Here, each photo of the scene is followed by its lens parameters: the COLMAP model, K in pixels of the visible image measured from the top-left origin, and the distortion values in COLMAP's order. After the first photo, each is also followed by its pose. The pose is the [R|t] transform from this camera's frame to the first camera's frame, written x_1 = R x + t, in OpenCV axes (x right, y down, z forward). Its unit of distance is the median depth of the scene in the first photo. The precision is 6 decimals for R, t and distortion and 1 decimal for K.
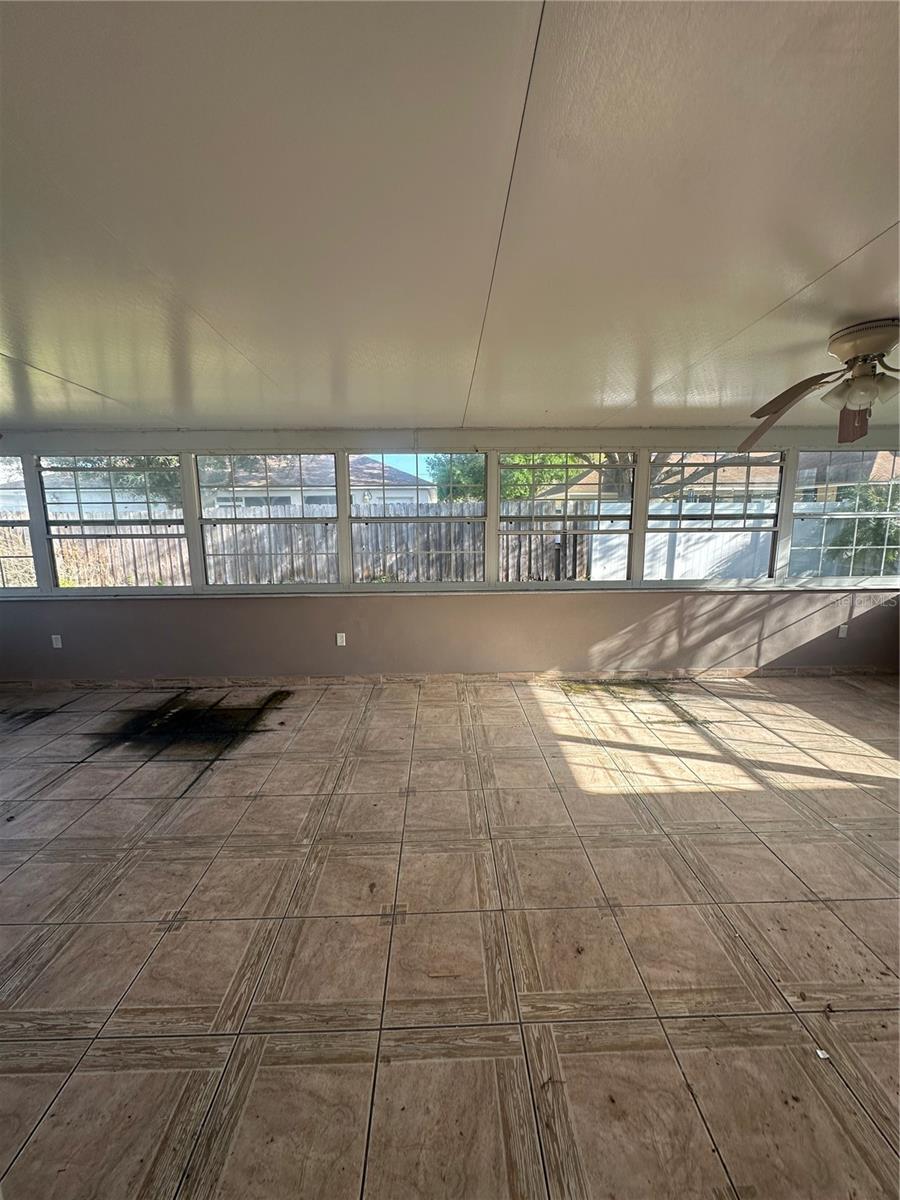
lens RADIAL K [[483.2, 0, 451.1], [0, 483.2, 616.3], [0, 0, 1]] dist [-0.001478, -0.000864]
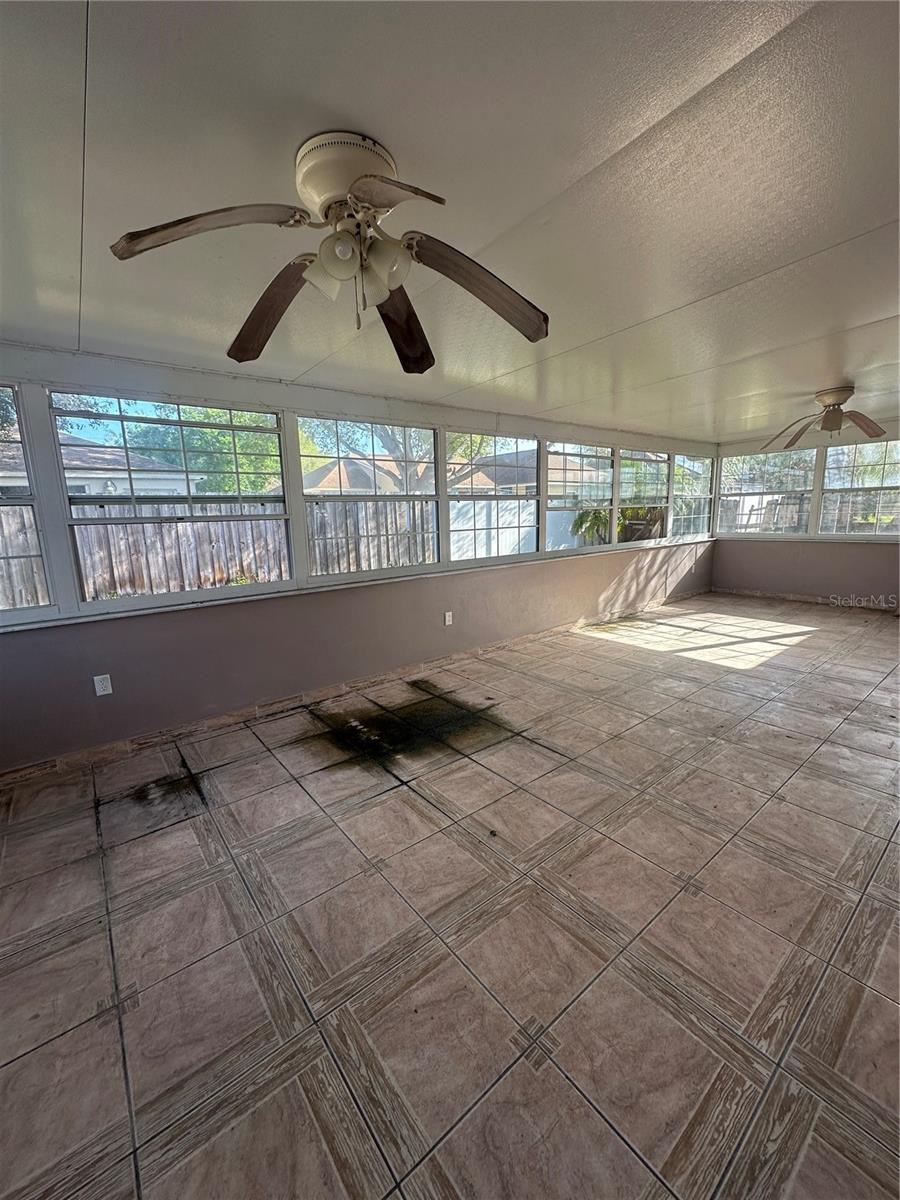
lens RADIAL K [[483.2, 0, 451.1], [0, 483.2, 616.3], [0, 0, 1]] dist [-0.001478, -0.000864]
pose [[0.790392, -0.141877, 0.595946, -0.833207], [0.142784, 0.988684, 0.046005, -0.001497], [-0.595729, 0.048730, 0.801706, 0.207093]]
